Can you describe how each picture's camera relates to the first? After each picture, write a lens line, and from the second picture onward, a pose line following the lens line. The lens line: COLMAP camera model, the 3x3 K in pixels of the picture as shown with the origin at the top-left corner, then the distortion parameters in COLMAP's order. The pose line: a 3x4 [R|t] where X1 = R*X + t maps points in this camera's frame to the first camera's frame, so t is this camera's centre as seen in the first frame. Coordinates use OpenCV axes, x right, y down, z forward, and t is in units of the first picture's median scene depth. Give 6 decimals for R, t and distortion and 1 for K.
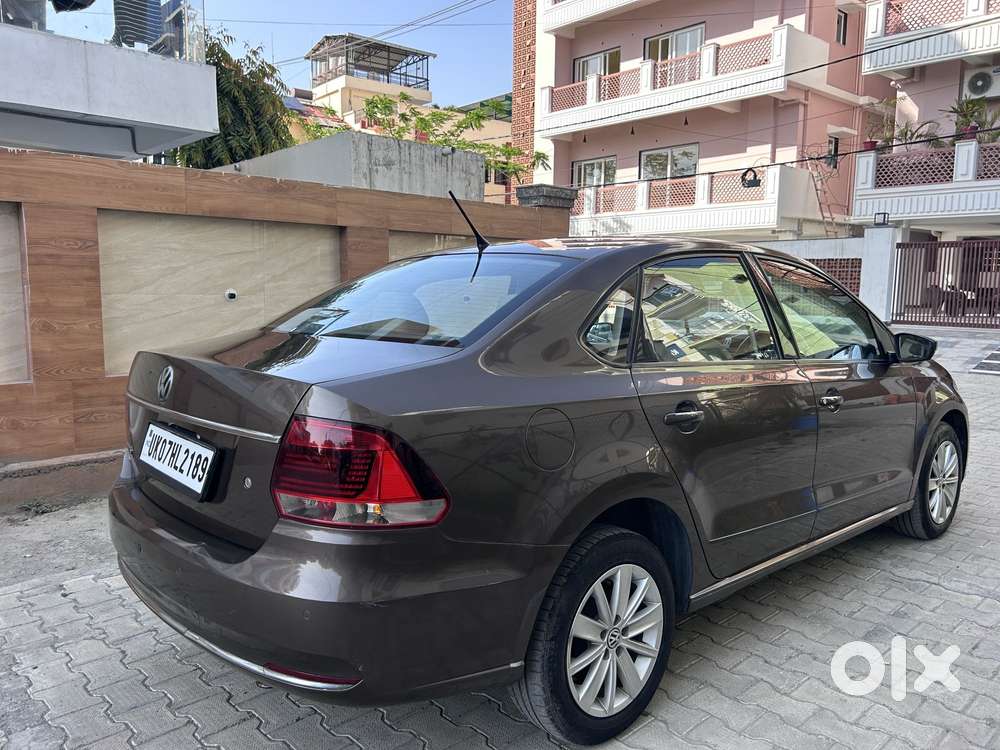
lens RADIAL K [[754.3, 0, 497.6], [0, 754.3, 372.9], [0, 0, 1]] dist [0.044125, -0.047422]
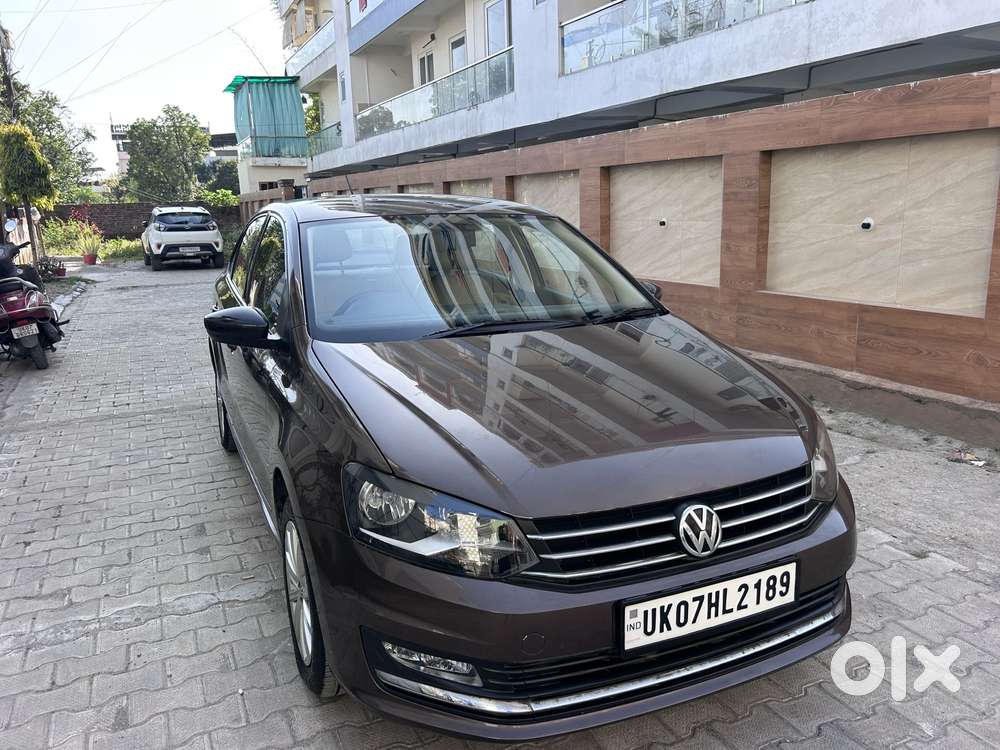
lens RADIAL K [[754.4, 0, 495.2], [0, 754.4, 375.2], [0, 0, 1]] dist [0.044361, -0.049072]
pose [[-0.301510, 0.210286, -0.929985, 0.734706], [-0.082375, 0.965984, 0.245133, -0.121428], [0.949898, 0.150517, -0.273931, 0.895192]]
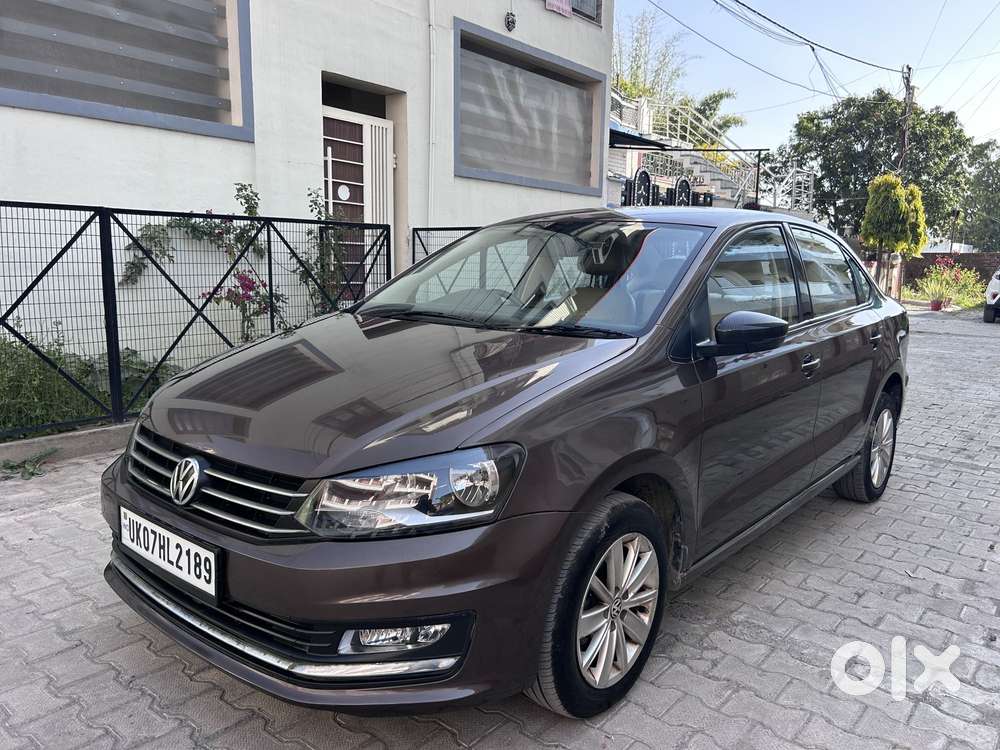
lens RADIAL K [[754.3, 0, 497.6], [0, 754.3, 372.9], [0, 0, 1]] dist [0.044125, -0.047422]
pose [[-0.989505, -0.003265, -0.144459, 0.308659], [-0.040299, 0.966312, 0.254199, -0.128705], [0.138762, 0.257353, -0.956303, 1.244617]]
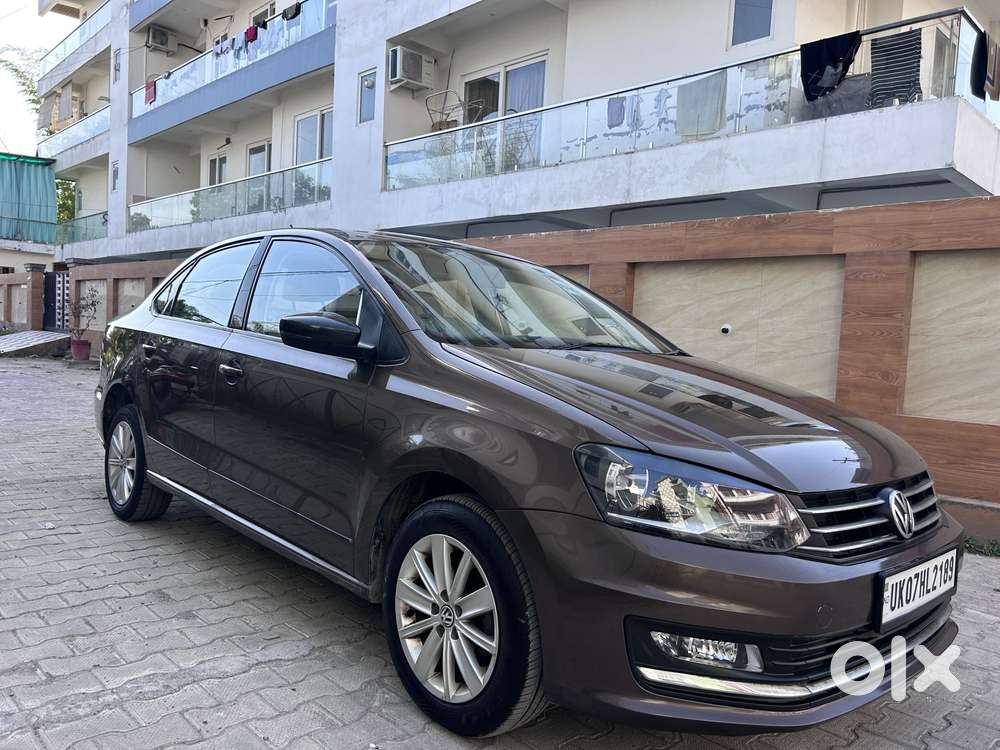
lens RADIAL K [[753.6, 0, 495.4], [0, 753.6, 373.2], [0, 0, 1]] dist [0.047119, -0.052120]
pose [[0.017124, 0.043231, -0.998918, 0.763110], [-0.167104, 0.985137, 0.039770, -0.031050], [0.985790, 0.166243, 0.024093, 0.696234]]
